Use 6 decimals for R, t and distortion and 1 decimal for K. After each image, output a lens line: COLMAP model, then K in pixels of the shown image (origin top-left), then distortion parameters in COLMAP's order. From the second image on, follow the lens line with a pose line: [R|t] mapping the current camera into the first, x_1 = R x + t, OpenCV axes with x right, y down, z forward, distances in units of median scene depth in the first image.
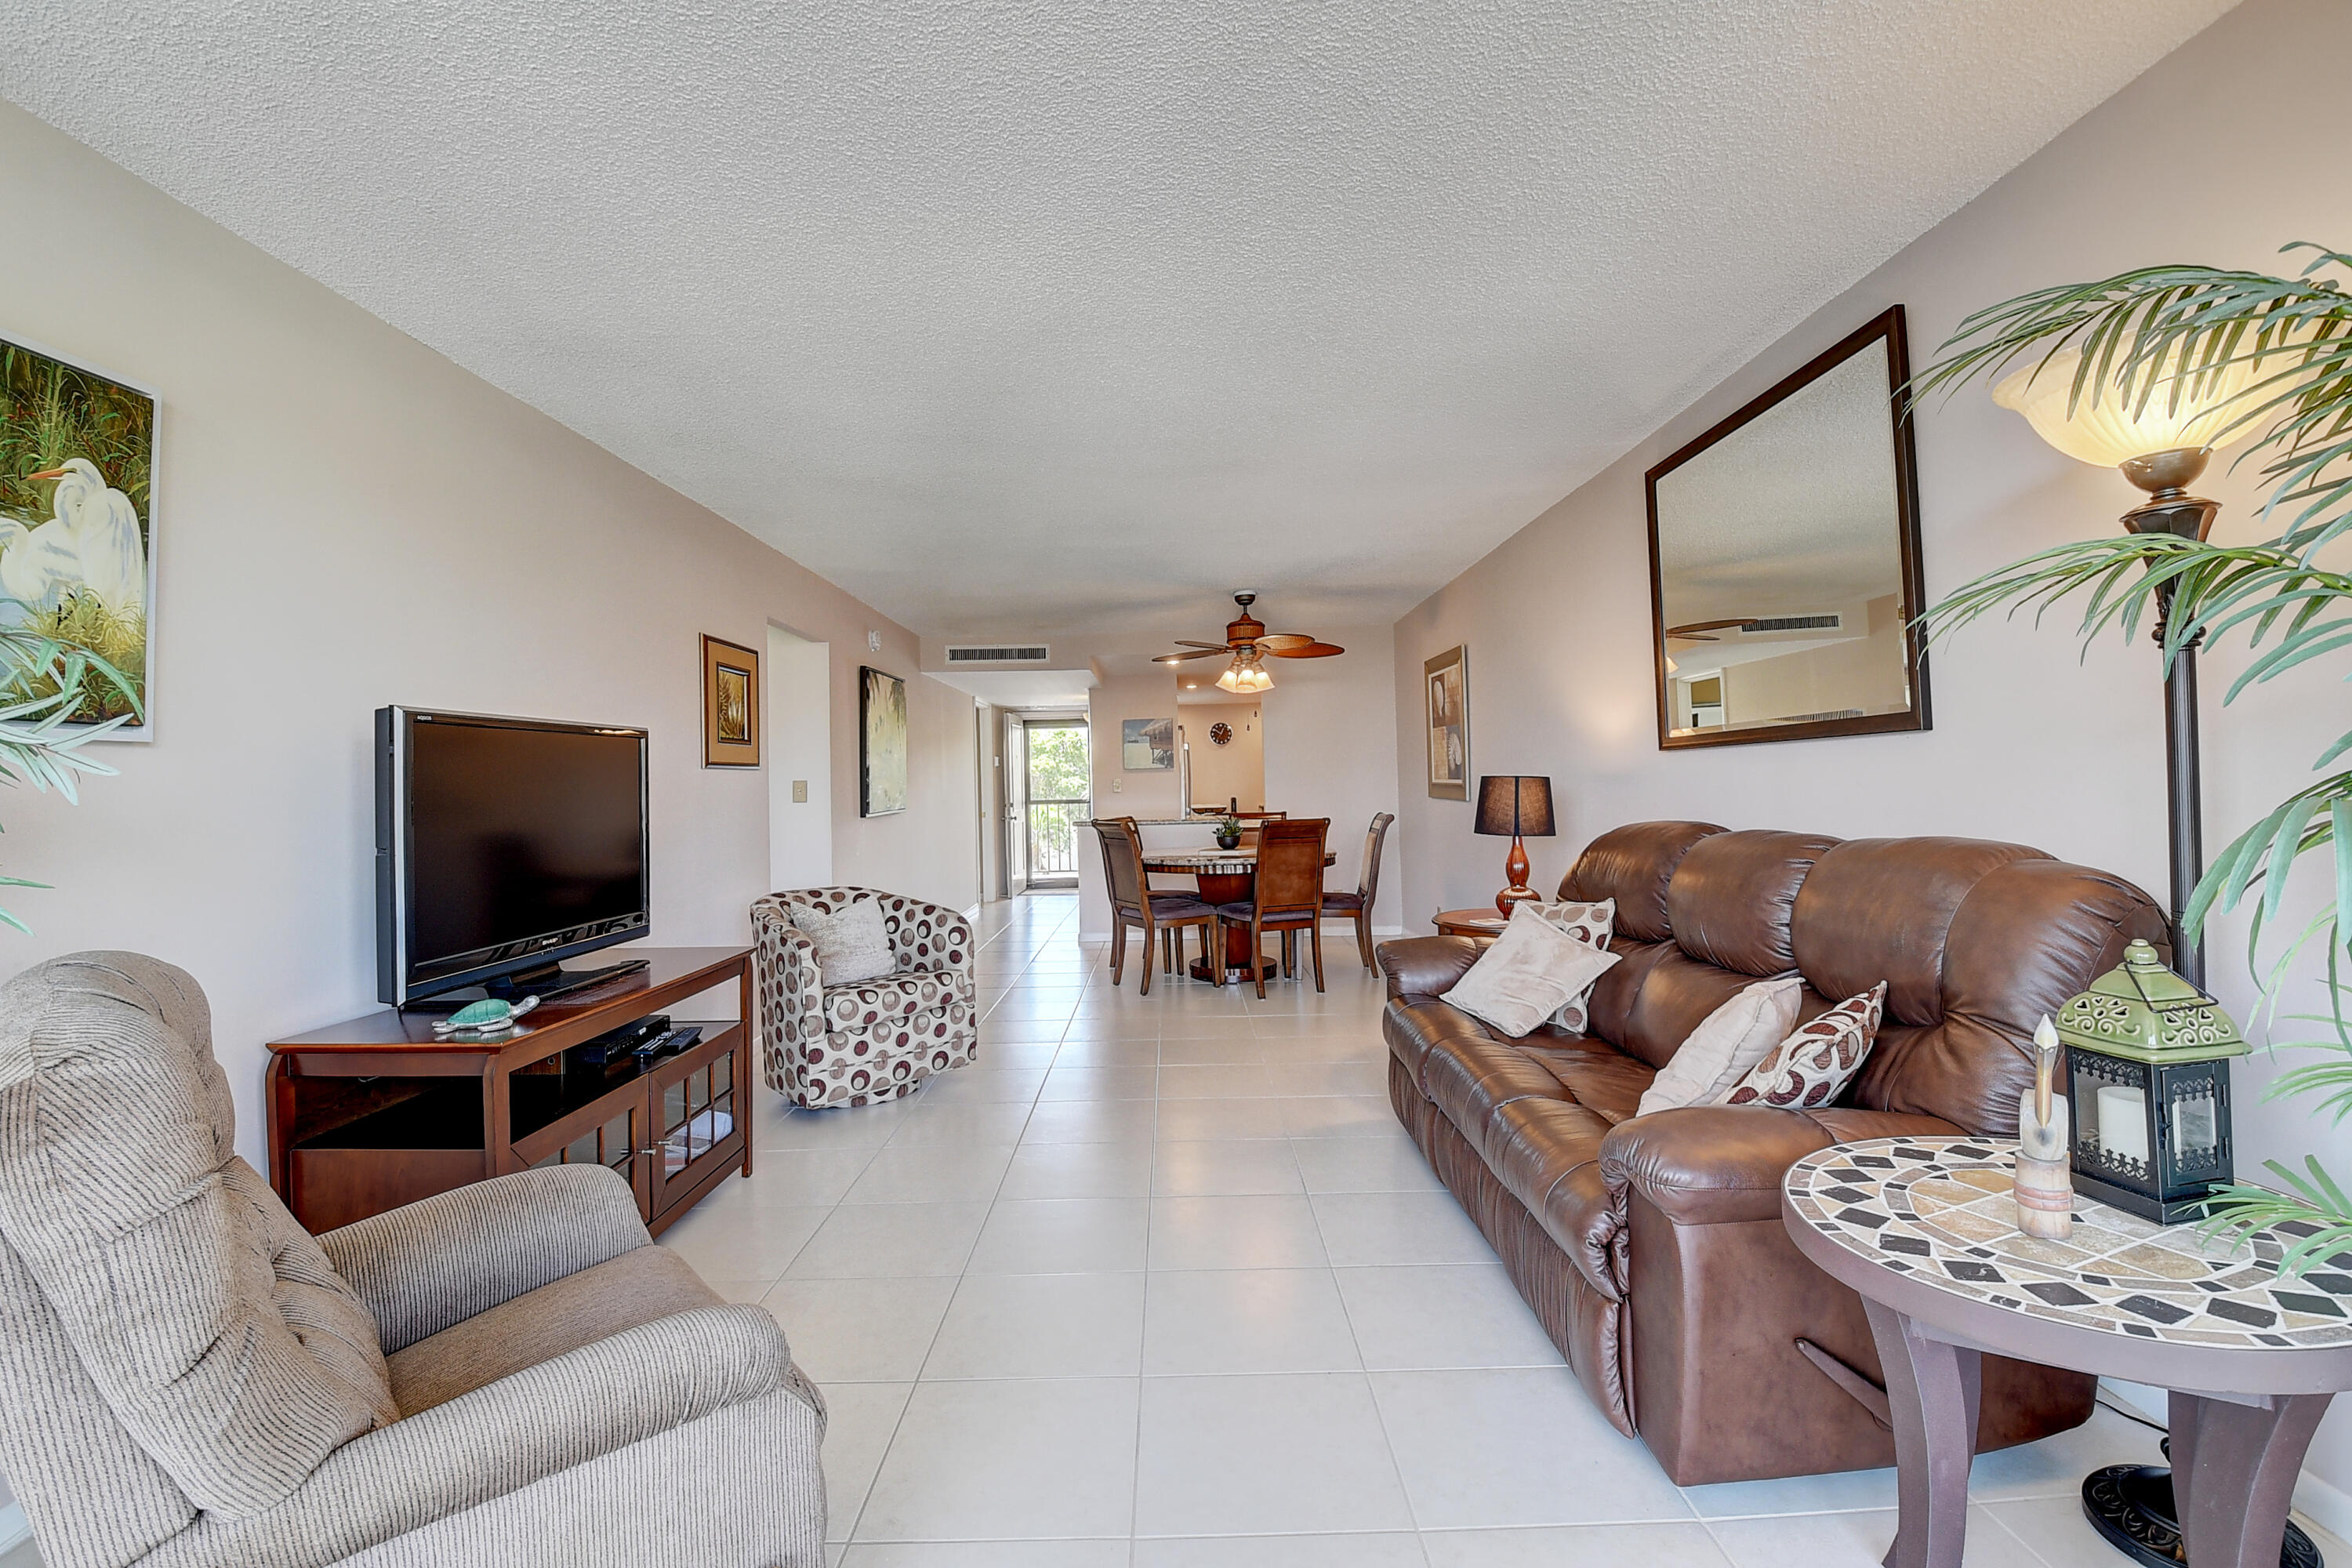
lens RADIAL K [[1029.6, 0, 1174.0], [0, 1029.6, 756.0], [0, 0, 1]] dist [-0.015095, -0.003534]
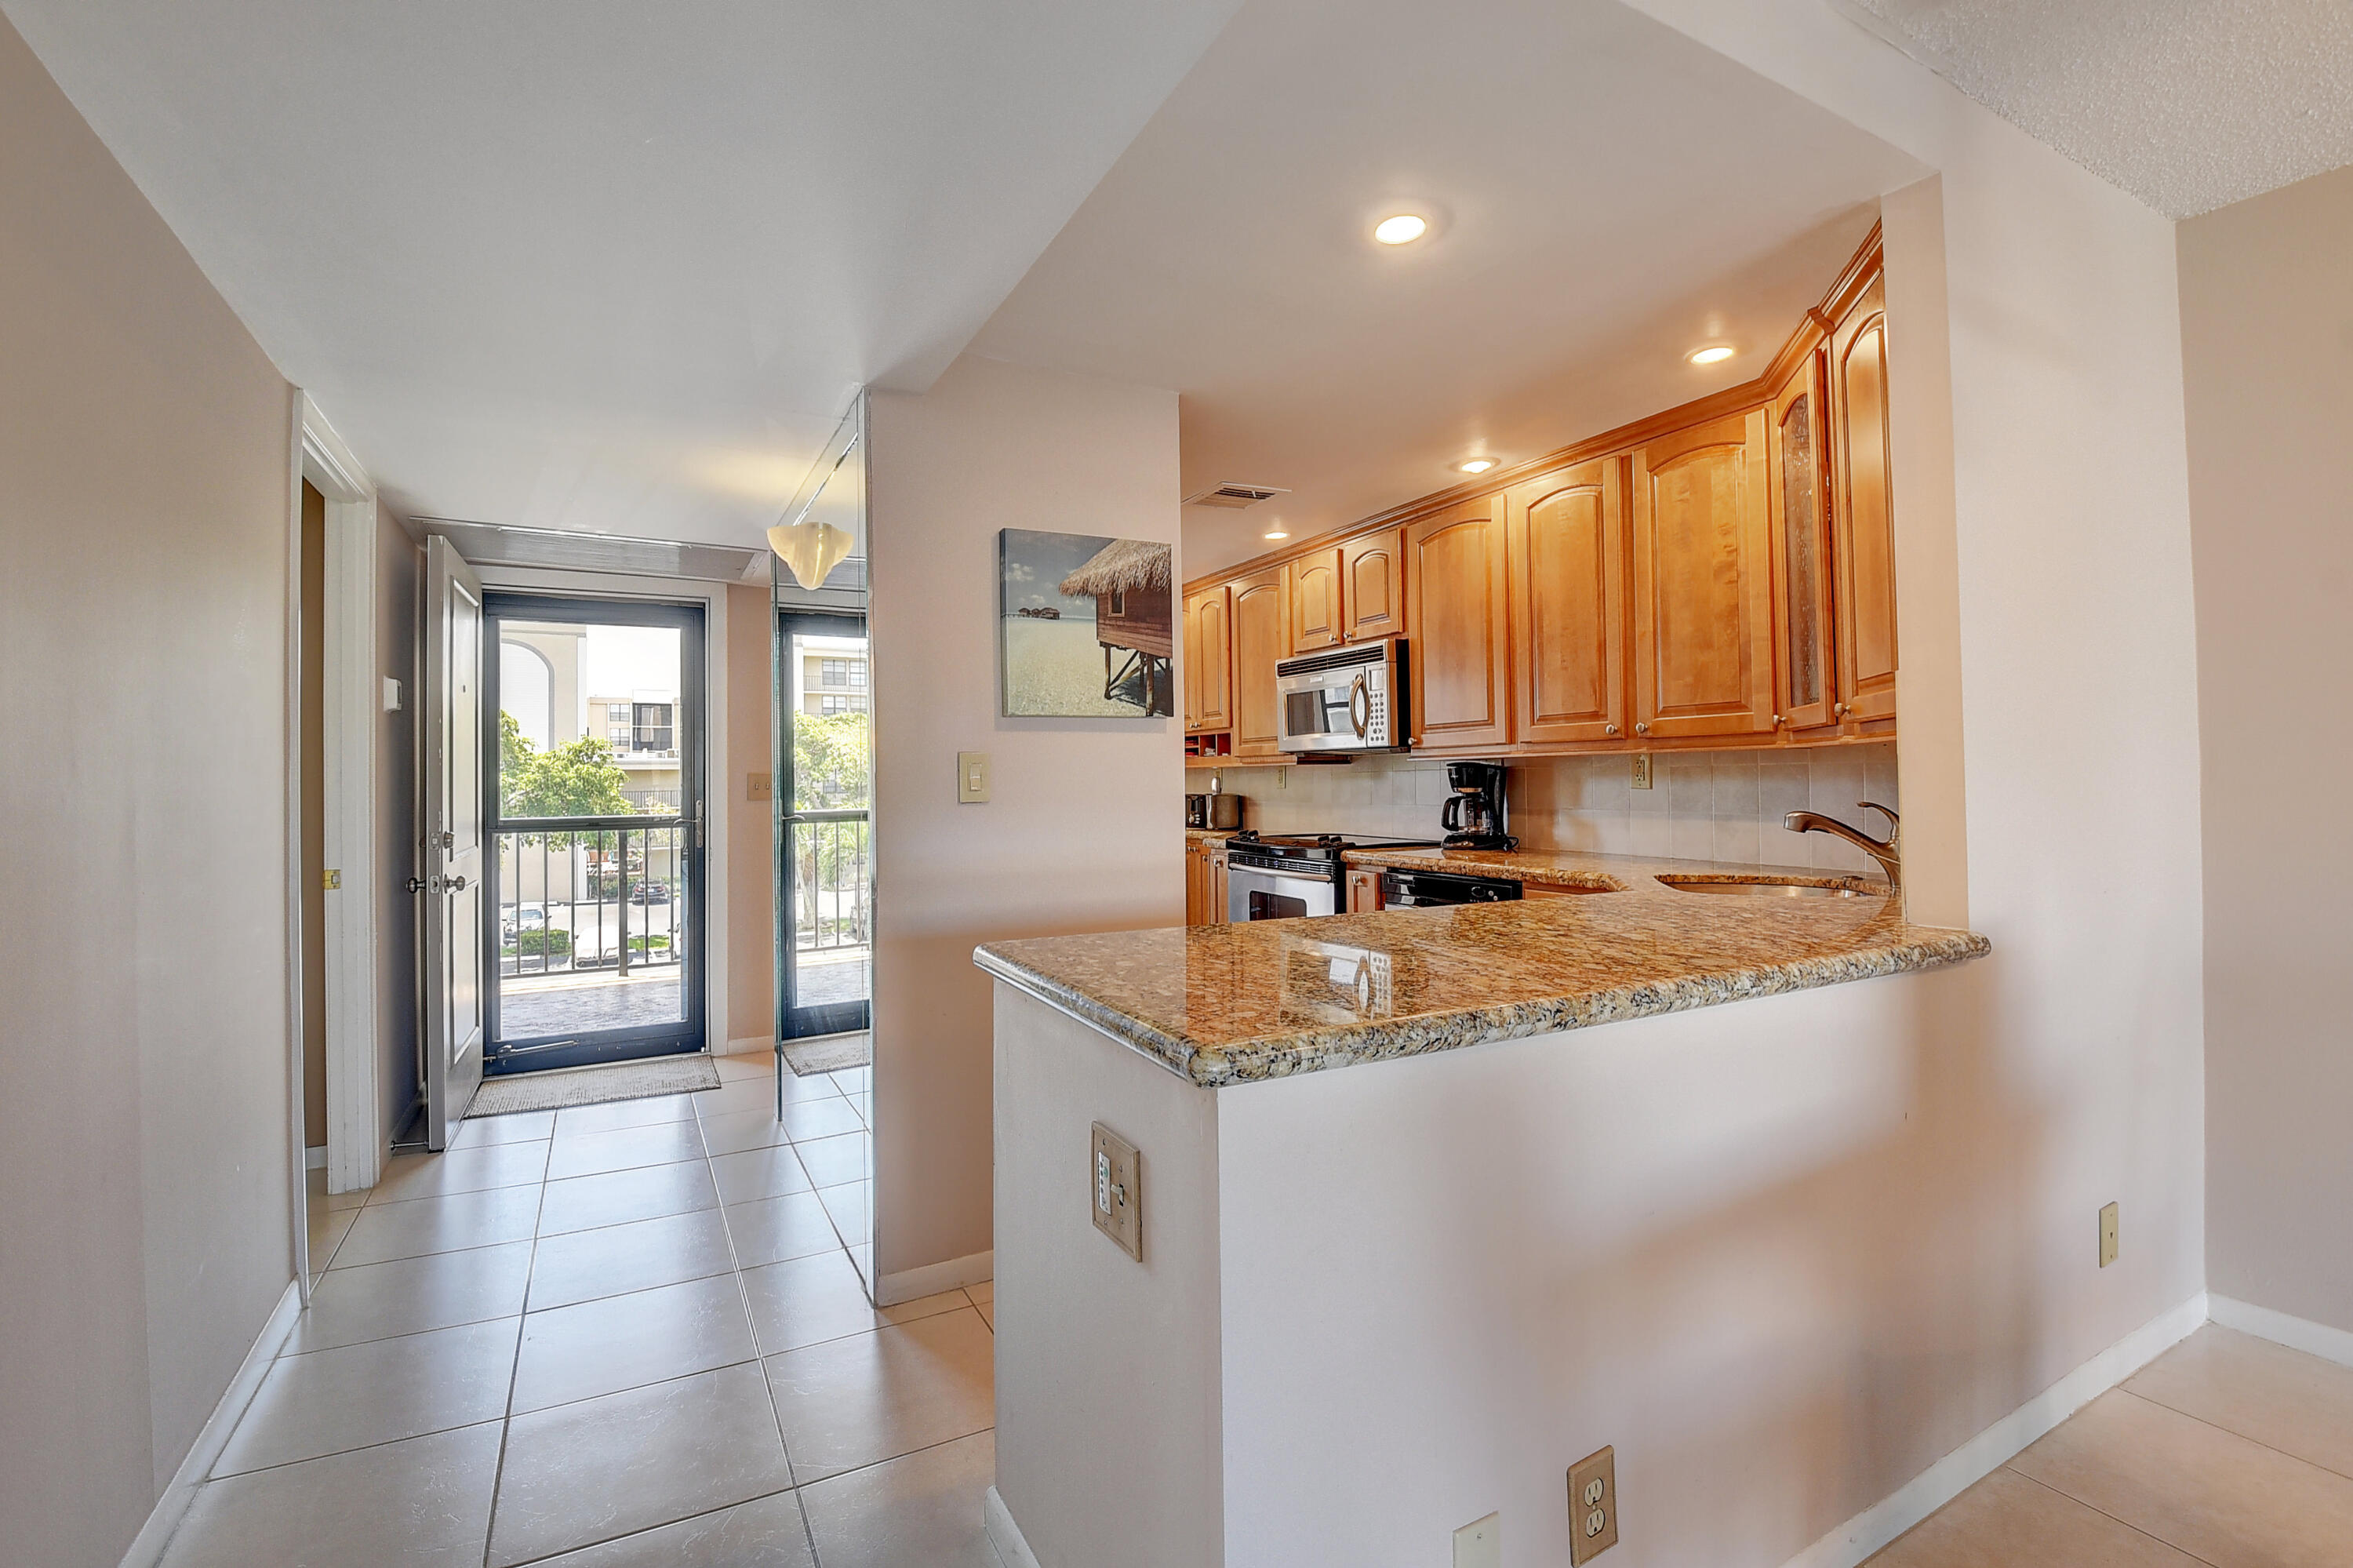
lens RADIAL K [[1028.8, 0, 1167.2], [0, 1028.8, 766.1], [0, 0, 1]] dist [0.005806, -0.015698]
pose [[0.880682, 0.023362, 0.473132, -0.402463], [-0.025797, 0.999666, -0.001343, 0.073788], [-0.473005, -0.011023, 0.880991, 2.210857]]
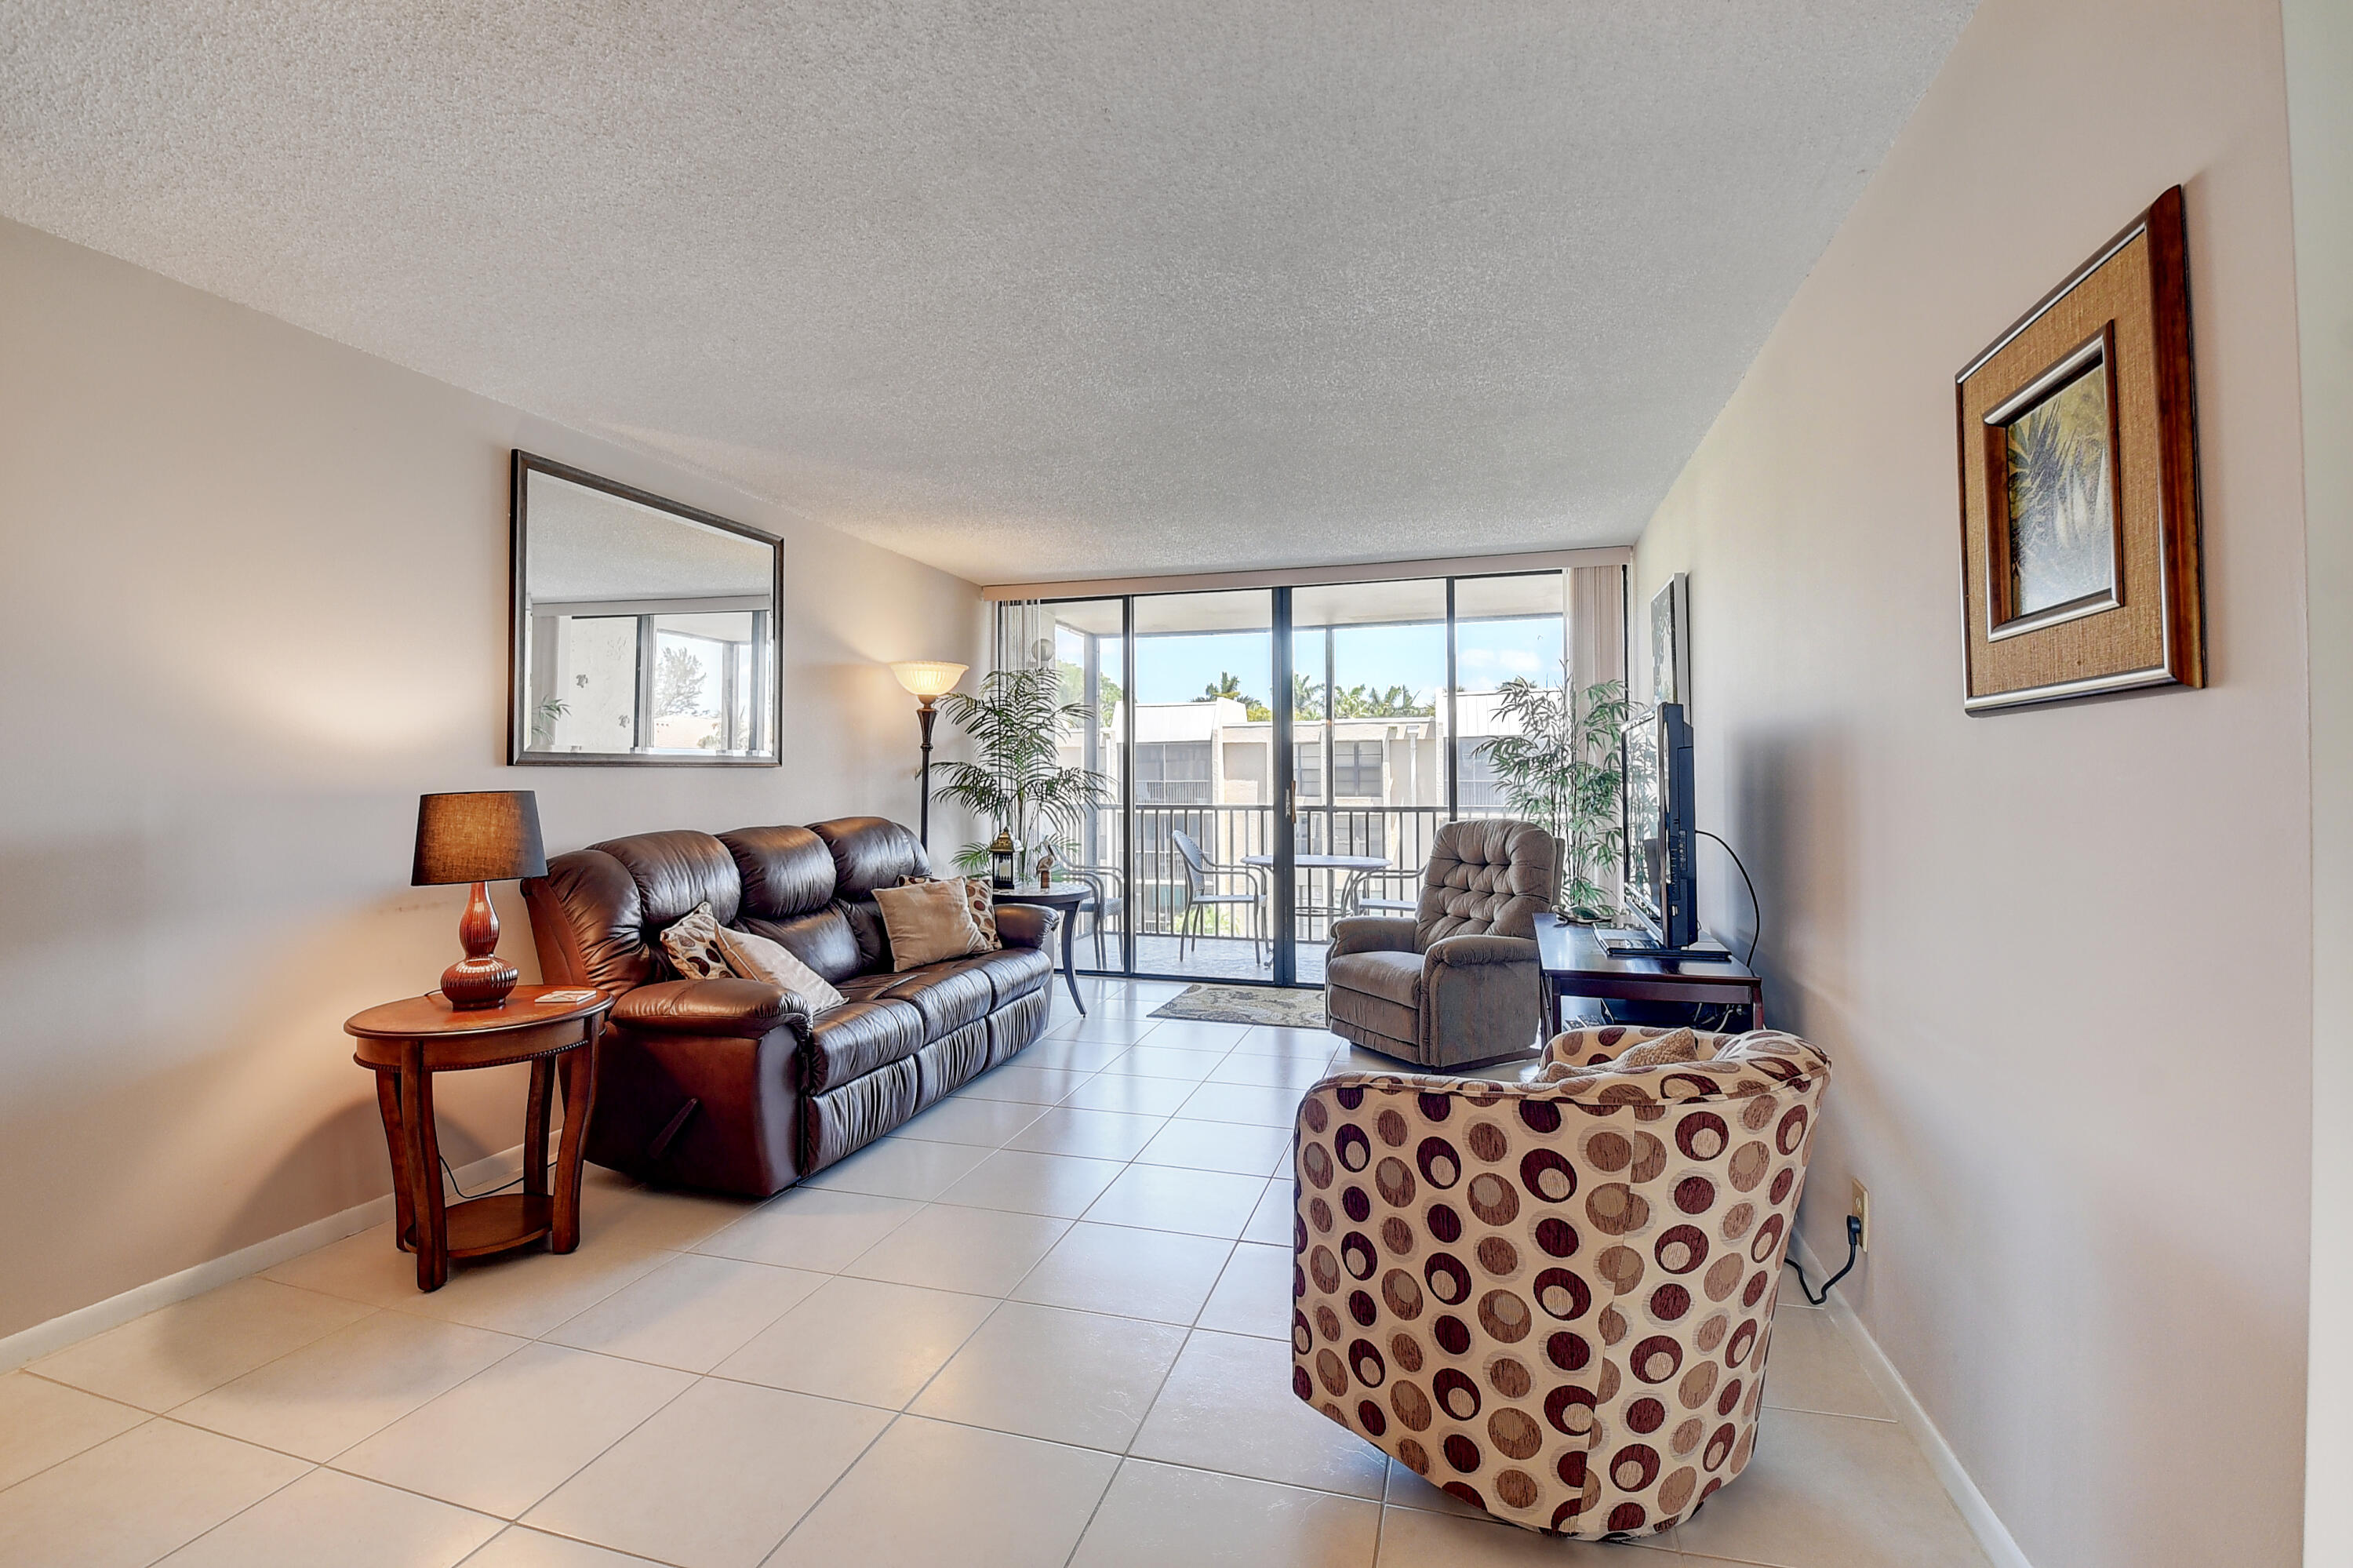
lens RADIAL K [[1028.8, 0, 1153.1], [0, 1028.8, 772.3], [0, 0, 1]] dist [0.005806, -0.015698]
pose [[-0.954455, 0.037139, 0.296033, -0.370423], [0.027483, 0.998948, -0.036716, 0.058318], [-0.297085, -0.026908, -0.954472, 1.907102]]
